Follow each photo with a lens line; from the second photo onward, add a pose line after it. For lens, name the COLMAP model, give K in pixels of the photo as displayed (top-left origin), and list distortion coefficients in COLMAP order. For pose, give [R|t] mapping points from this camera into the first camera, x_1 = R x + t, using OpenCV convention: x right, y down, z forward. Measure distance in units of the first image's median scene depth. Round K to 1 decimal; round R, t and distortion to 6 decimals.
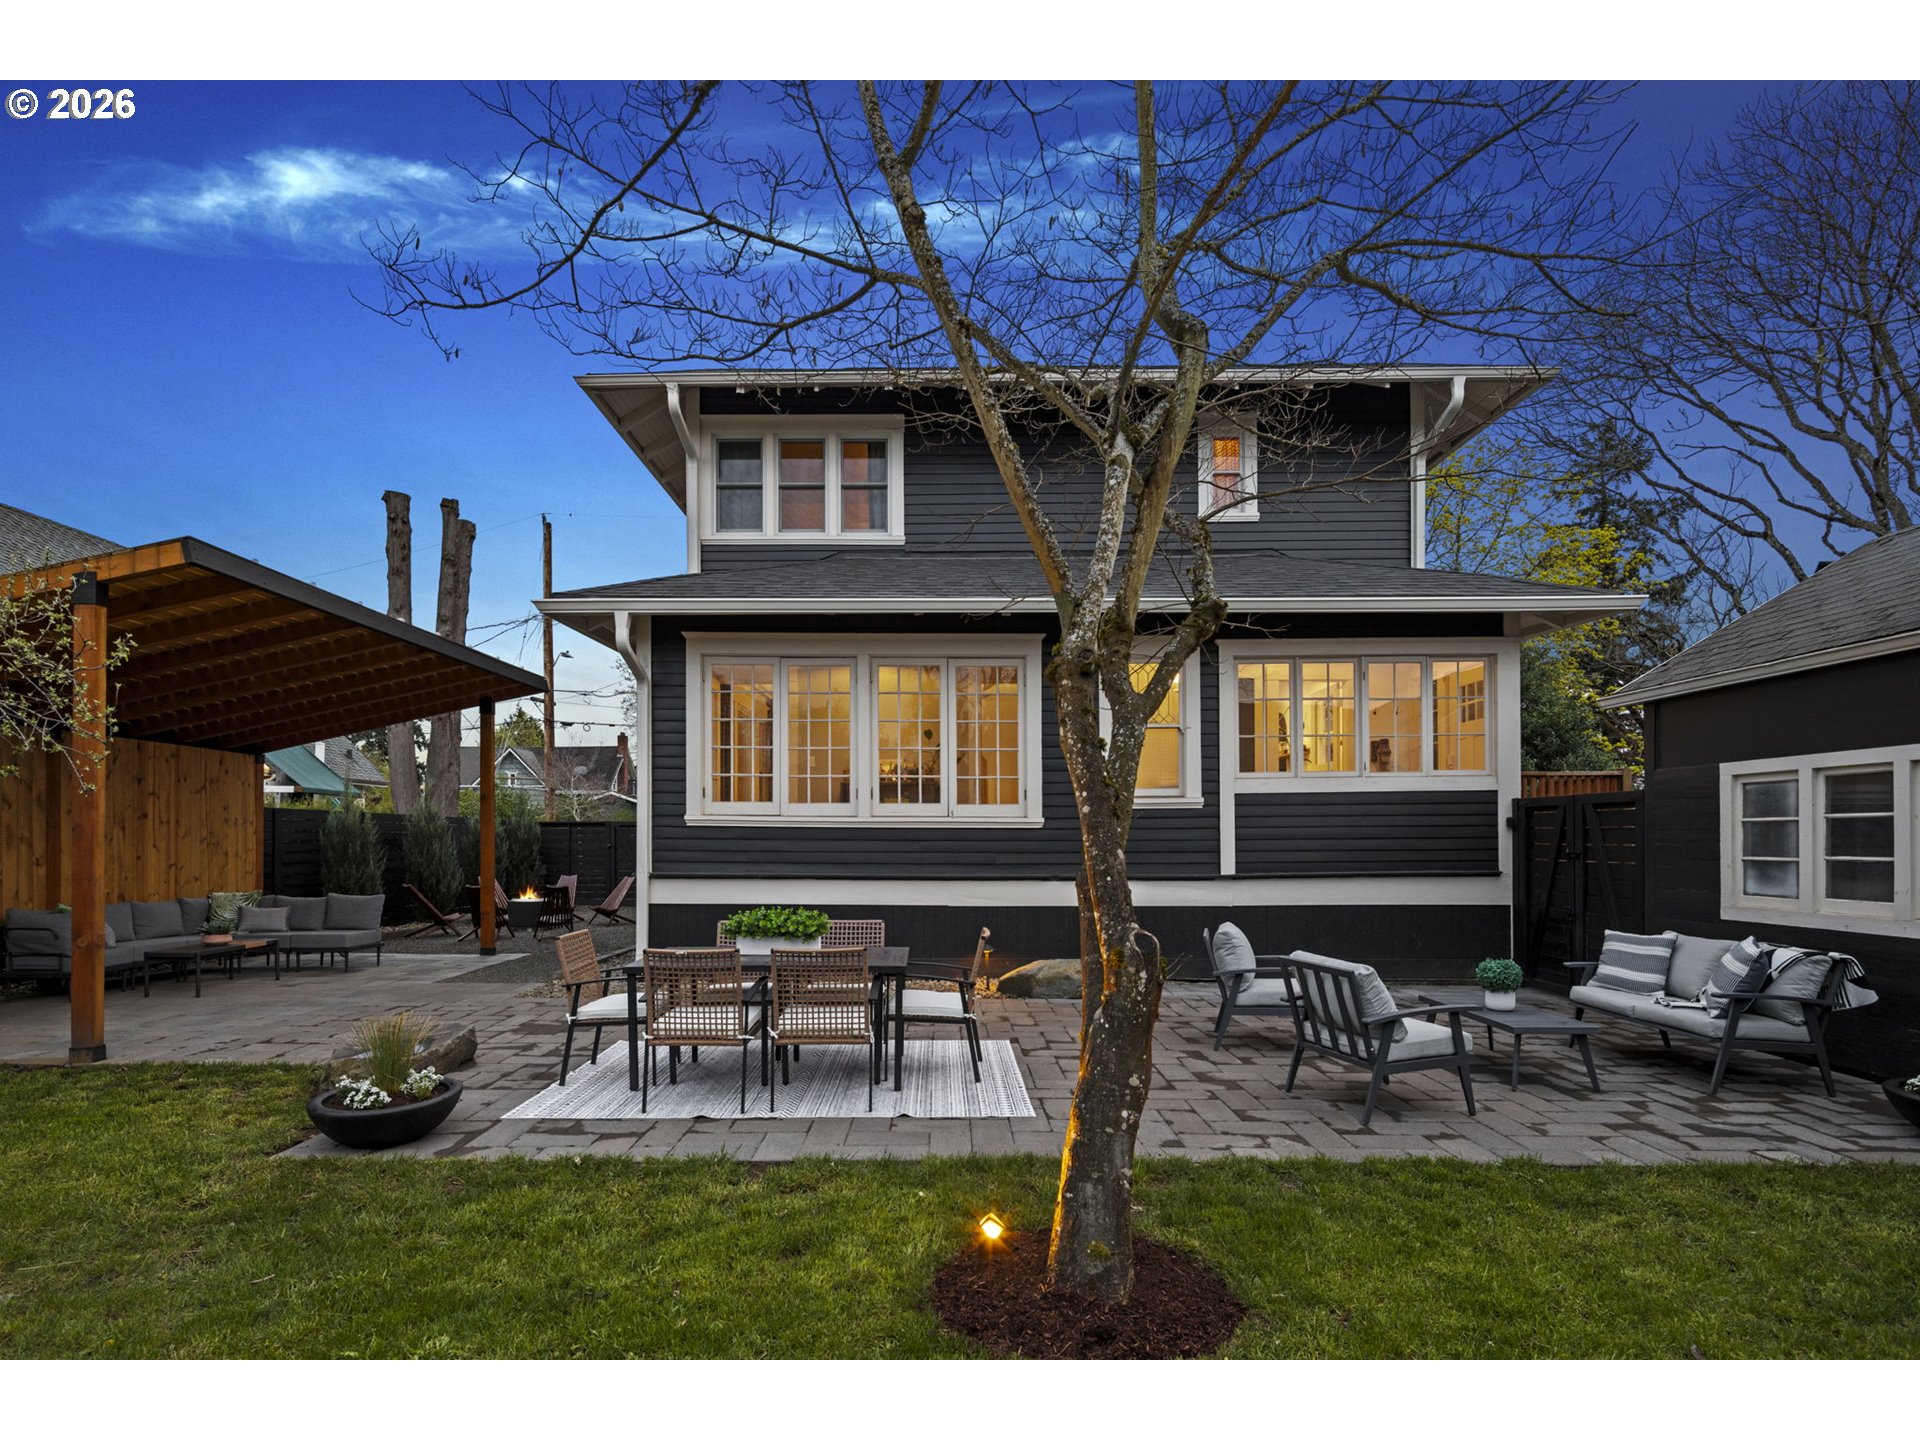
lens RADIAL K [[930.2, 0, 938.3], [0, 930.2, 835.4], [0, 0, 1]] dist [-0.000814, -0.001265]
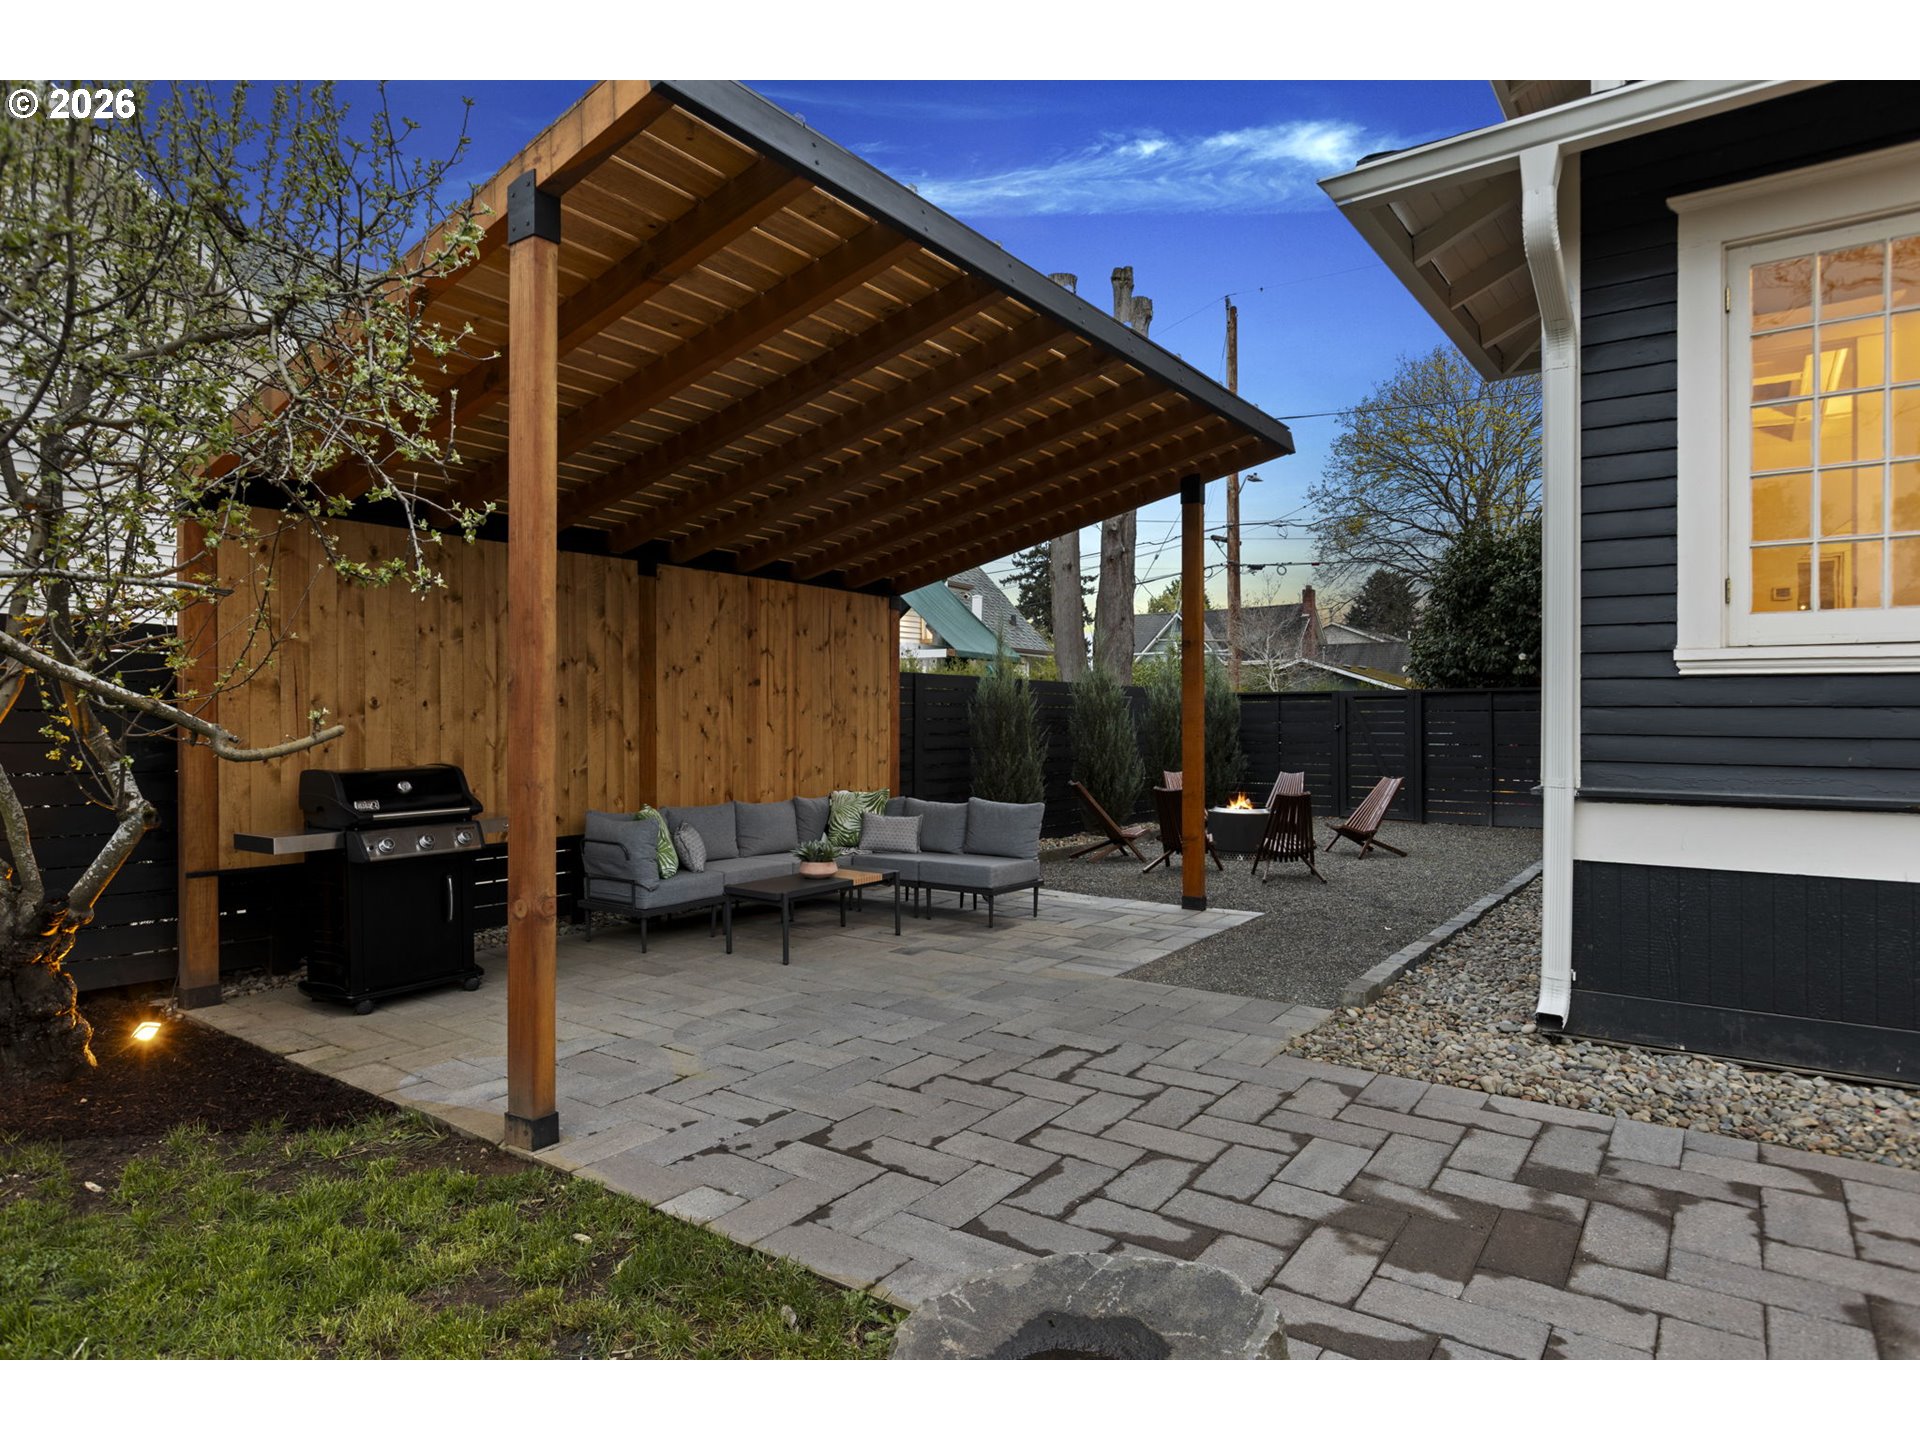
lens RADIAL K [[1082.7, 0, 960.0], [0, 1082.7, 720.0], [0, 0, 1]] dist [0.001092, 0.000814]
pose [[0.813306, -0.000010, -0.581836, -0.205926], [0.001872, 0.999995, 0.002599, 0.005591], [0.581833, -0.003202, 0.813302, 0.354183]]
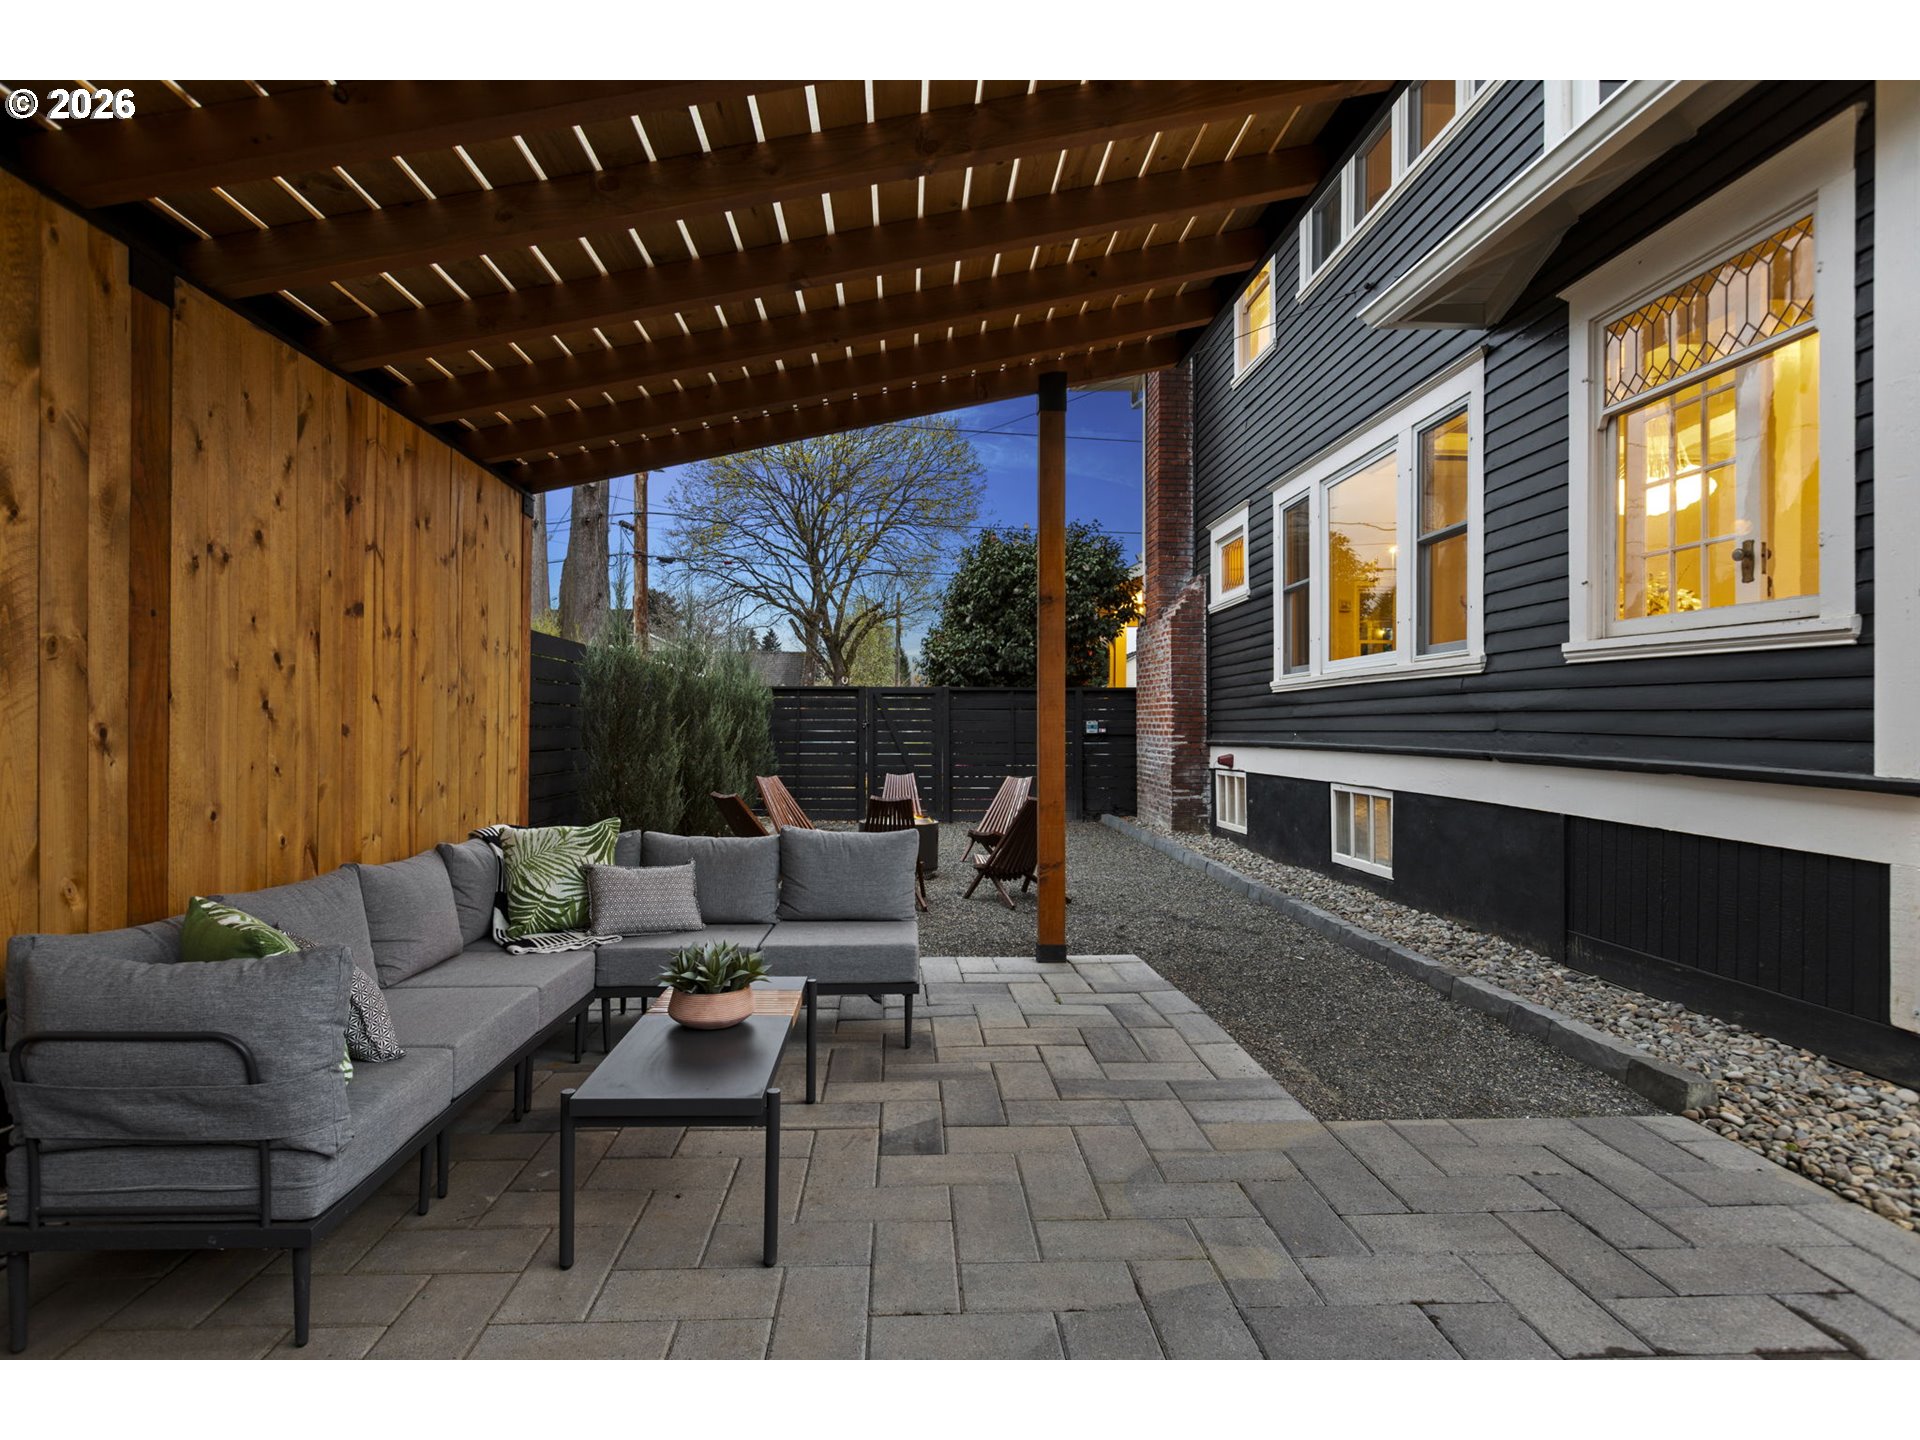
lens RADIAL K [[1006.5, 0, 934.5], [0, 1006.5, 717.2], [0, 0, 1]] dist [0.005347, 0.000295]
pose [[0.998976, 0.004821, 0.044989, -0.569615], [-0.004458, 0.999957, -0.008155, 0.018393], [-0.045027, 0.007946, 0.998954, 0.535296]]
